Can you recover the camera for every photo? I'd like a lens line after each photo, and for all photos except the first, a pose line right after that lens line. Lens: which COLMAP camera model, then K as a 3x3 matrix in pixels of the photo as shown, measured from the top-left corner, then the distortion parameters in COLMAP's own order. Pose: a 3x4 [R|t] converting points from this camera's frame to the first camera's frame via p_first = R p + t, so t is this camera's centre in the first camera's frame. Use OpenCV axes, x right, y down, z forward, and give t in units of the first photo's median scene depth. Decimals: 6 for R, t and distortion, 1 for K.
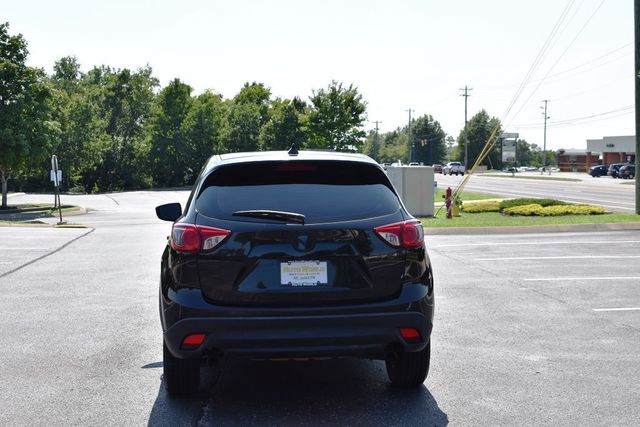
lens RADIAL K [[986.1, 0, 320.1], [0, 986.1, 211.3], [0, 0, 1]] dist [0.086057, 0.000000]
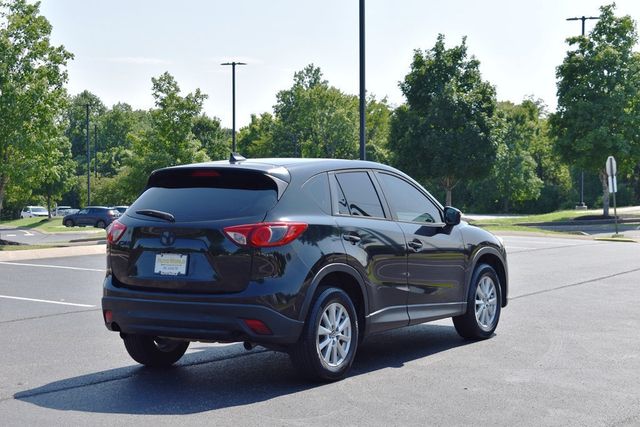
lens RADIAL K [[1230.4, 0, 321.1], [0, 1230.4, 212.3], [0, 0, 1]] dist [0.035825, 0.000000]
pose [[0.812287, 0.026766, -0.582643, 0.961985], [-0.032663, 0.999466, 0.000378, -0.005055], [0.582342, 0.018723, 0.812728, -0.080248]]
